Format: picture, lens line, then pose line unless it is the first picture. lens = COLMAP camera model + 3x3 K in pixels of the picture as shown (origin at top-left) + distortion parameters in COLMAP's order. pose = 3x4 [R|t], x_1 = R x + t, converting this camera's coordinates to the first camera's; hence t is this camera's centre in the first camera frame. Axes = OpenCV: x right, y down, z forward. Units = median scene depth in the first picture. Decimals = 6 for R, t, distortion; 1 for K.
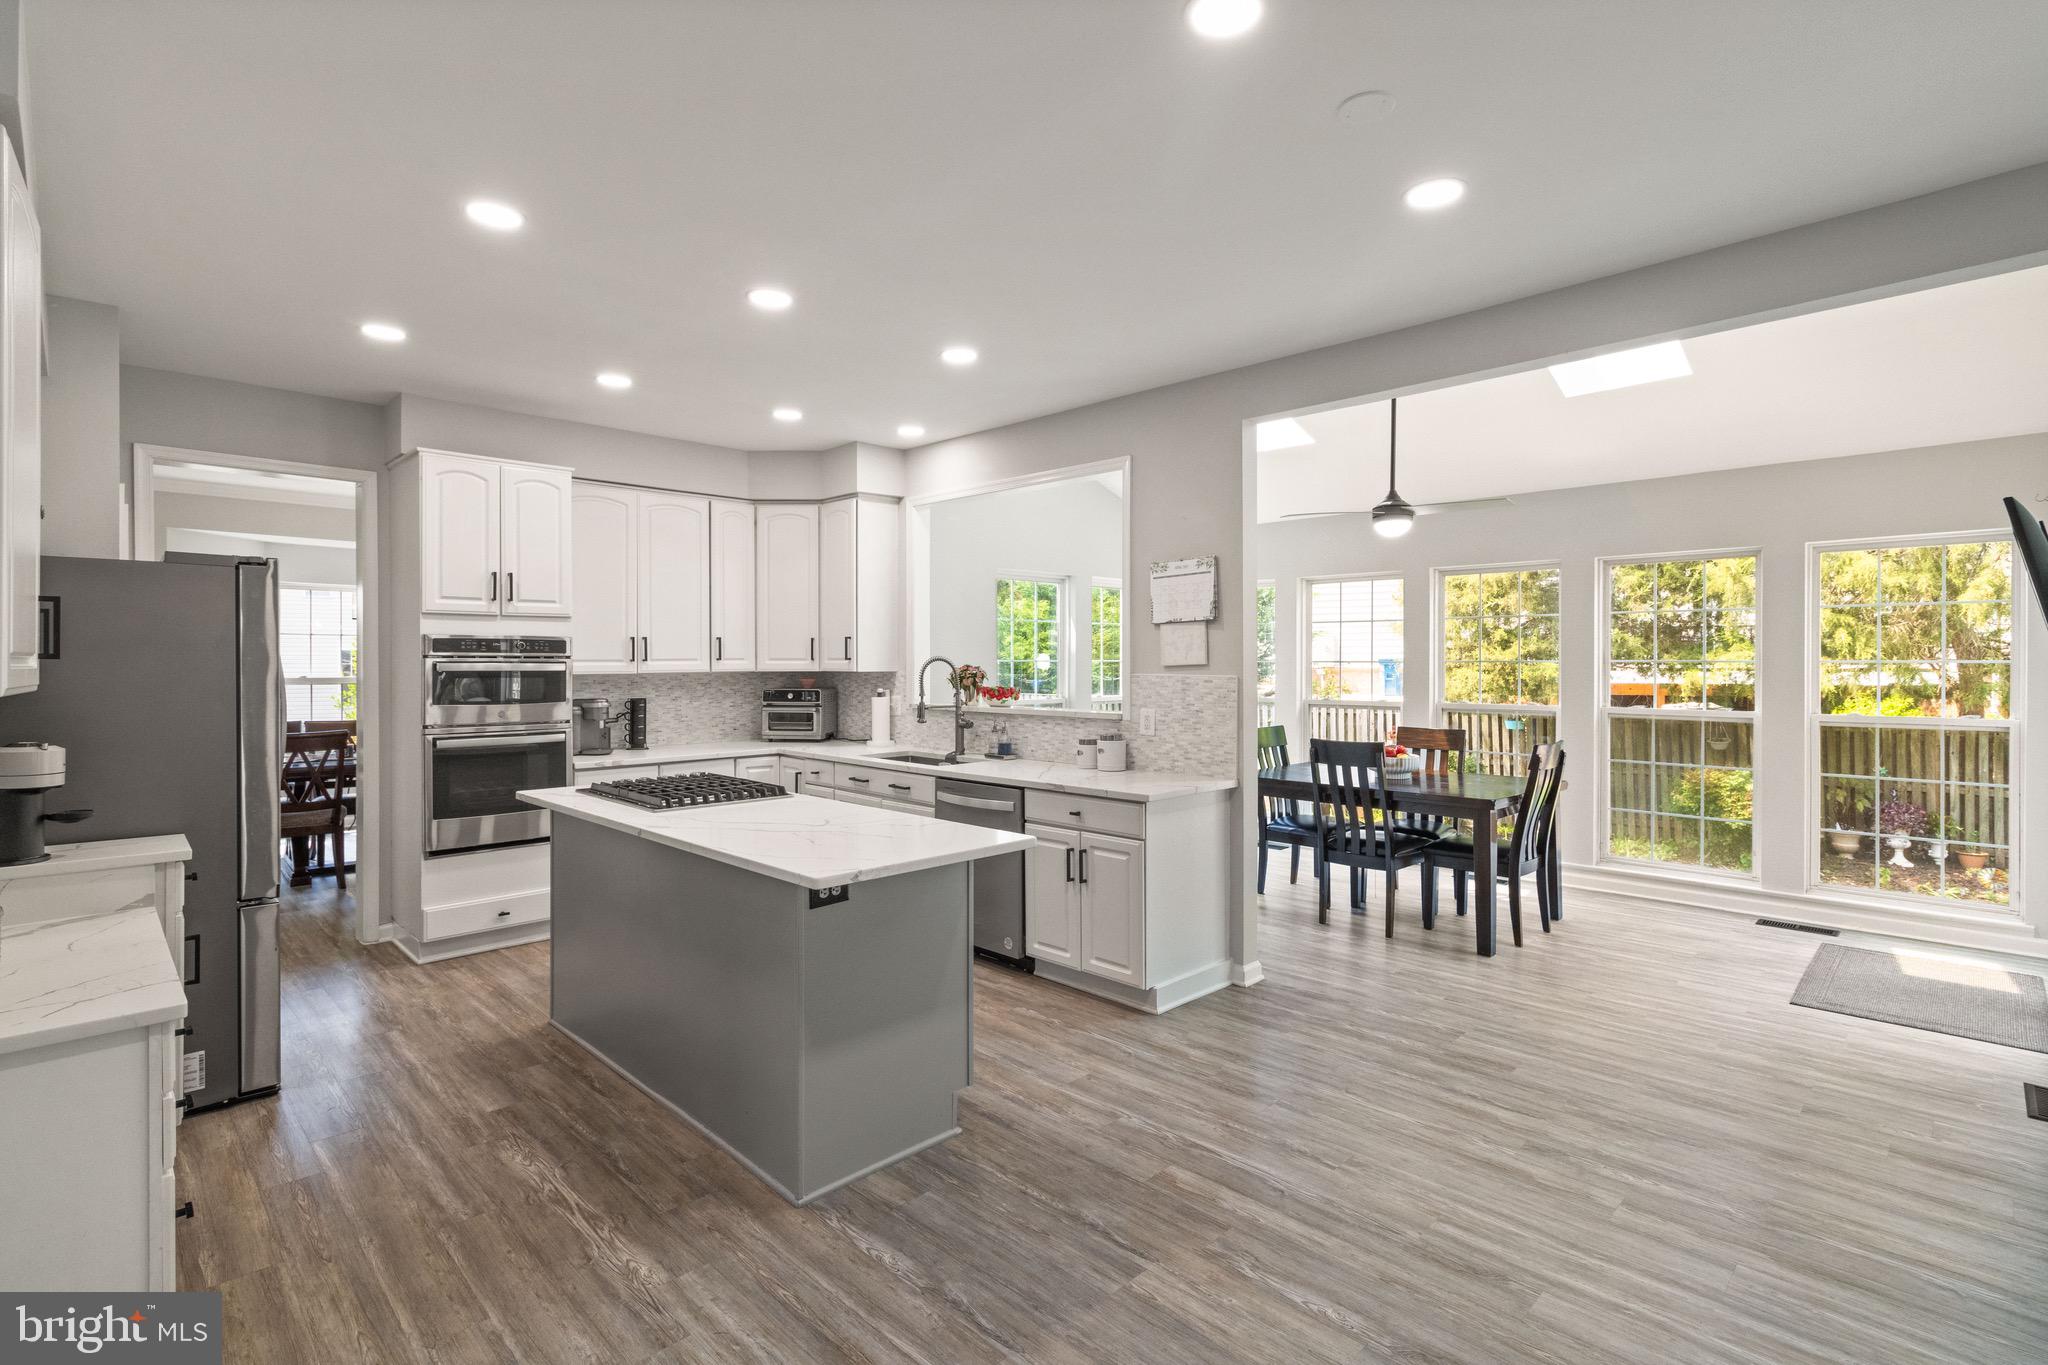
lens RADIAL K [[961.0, 0, 1024.2], [0, 961.0, 651.7], [0, 0, 1]] dist [0.000470, 0.000515]
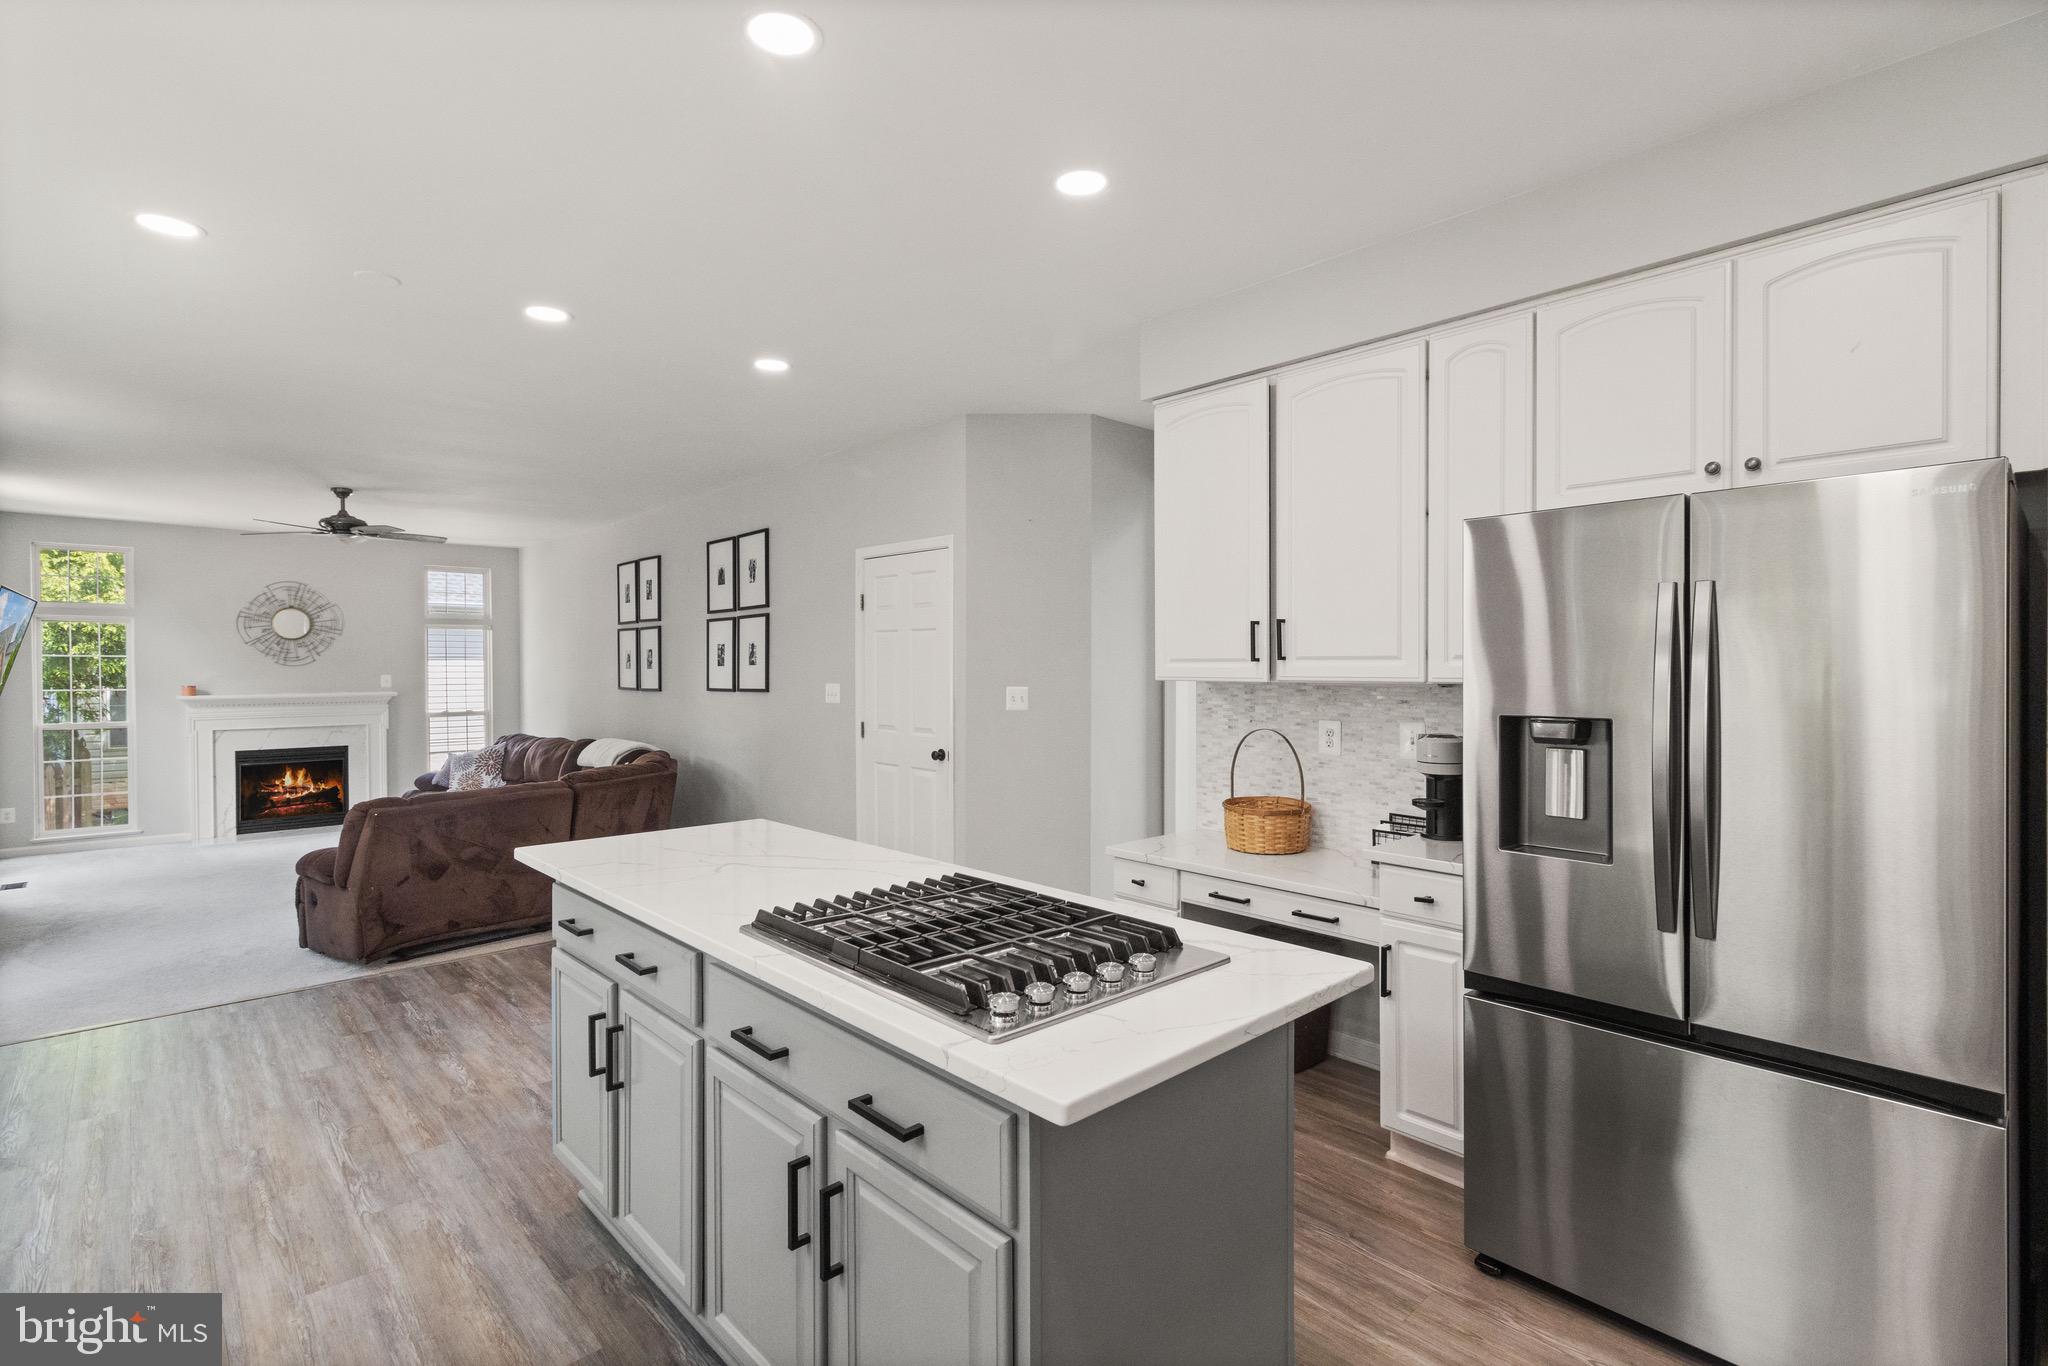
lens RADIAL K [[961.6, 0, 1023.4], [0, 961.6, 665.9], [0, 0, 1]] dist [-0.002347, 0.000138]
pose [[-0.999514, 0.001118, 0.031166, -0.378806], [0.000770, 0.999937, -0.011177, 0.017184], [-0.031177, -0.011148, -0.999452, 1.416418]]
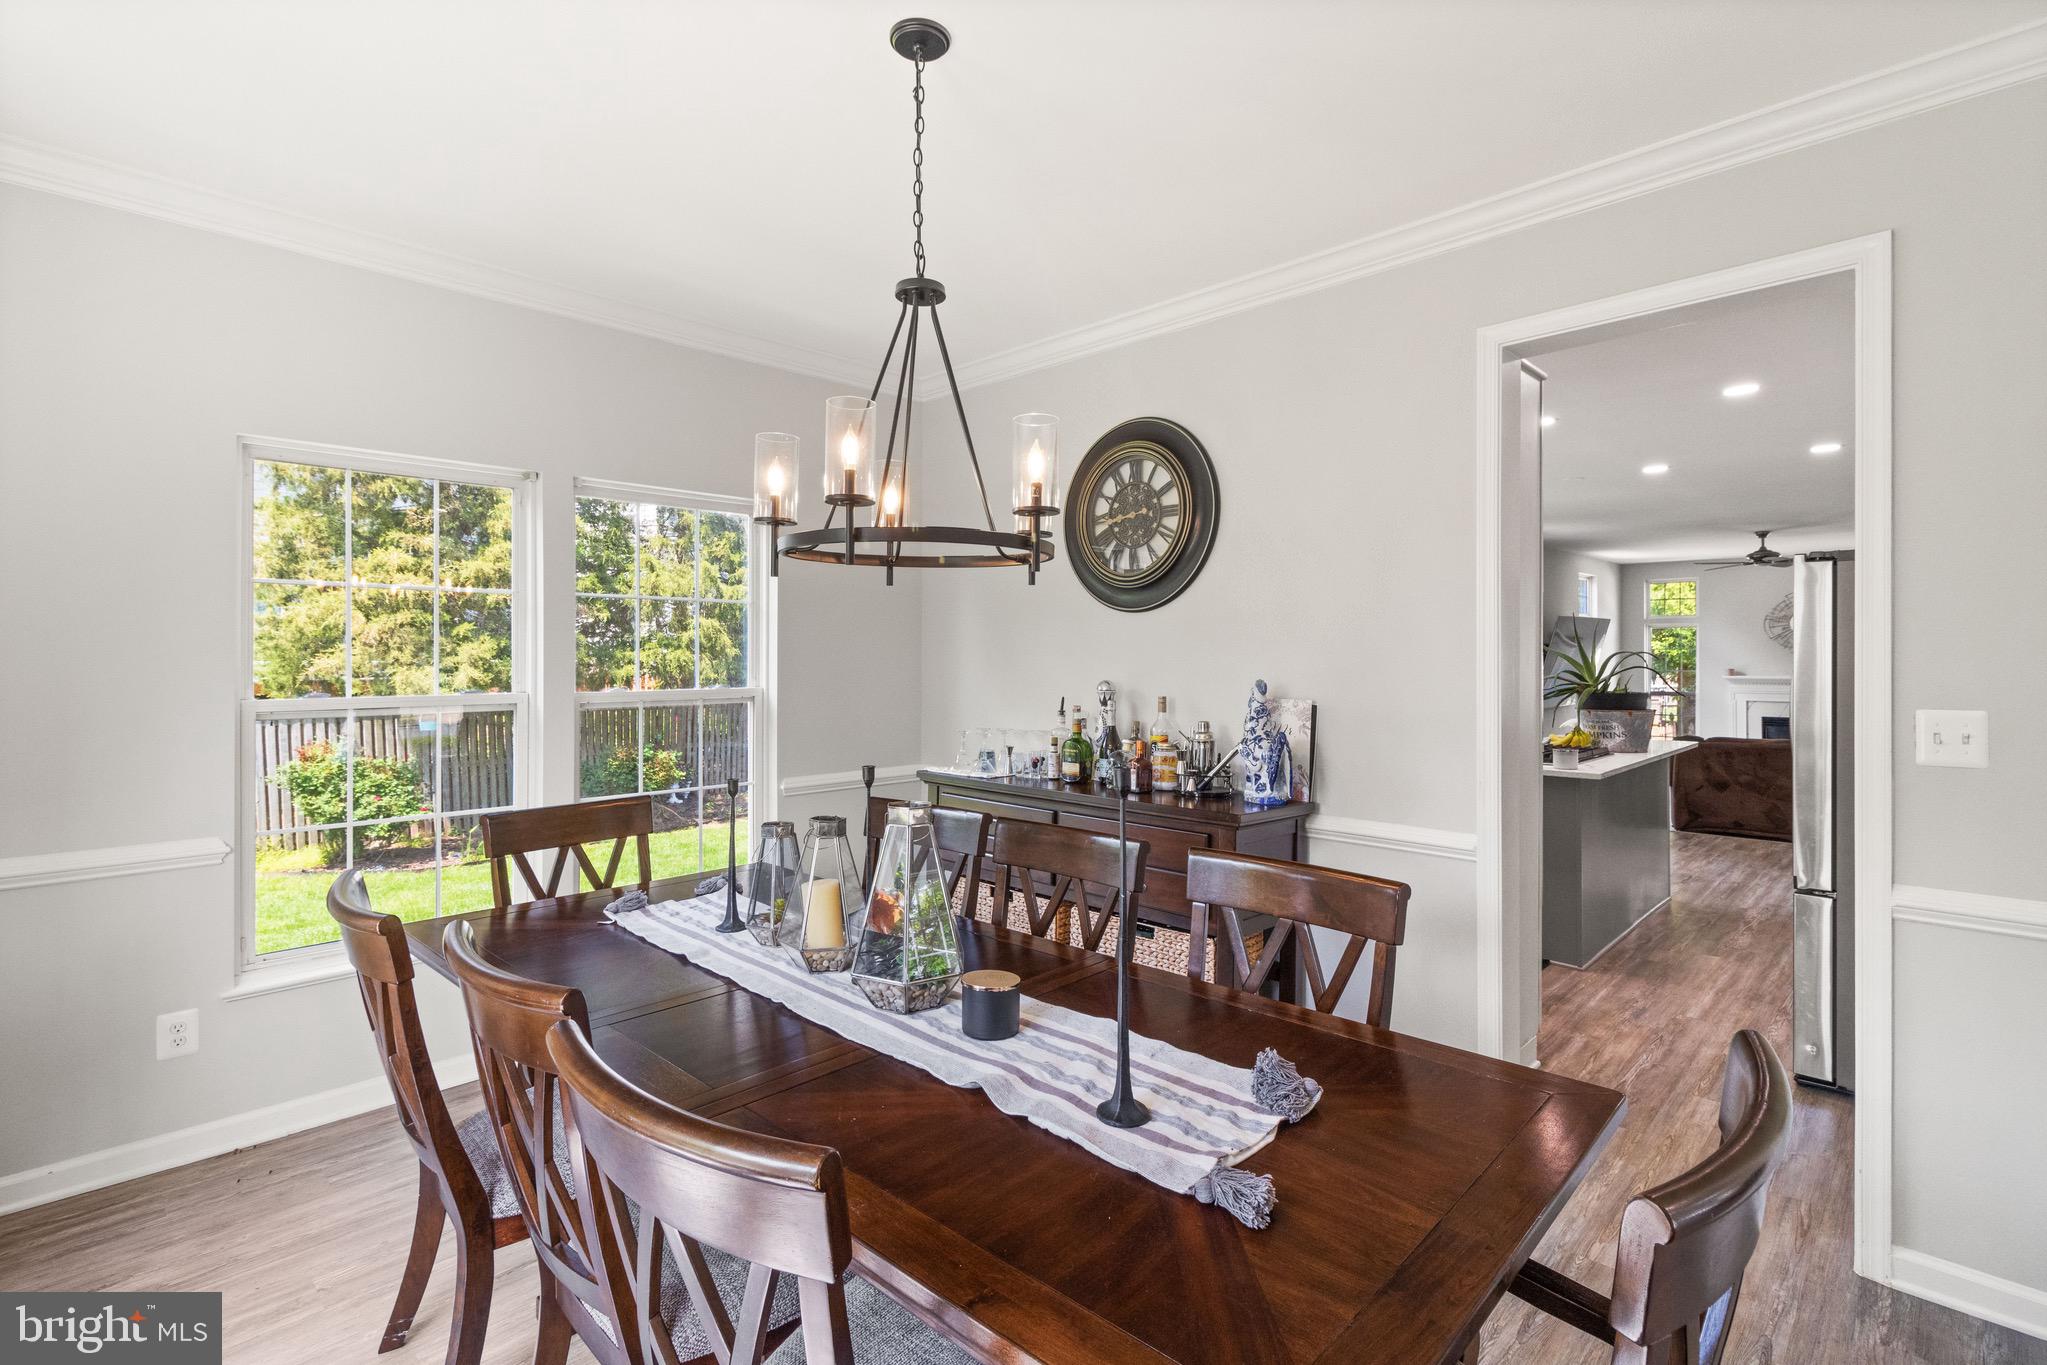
lens RADIAL K [[960.6, 0, 1023.7], [0, 960.6, 651.7], [0, 0, 1]] dist [0.000470, 0.000515]
pose [[-0.009828, 0.004240, 0.999943, -1.621884], [-0.008112, 0.999958, -0.004320, 0.012254], [-0.999919, -0.008154, -0.009793, 1.664768]]
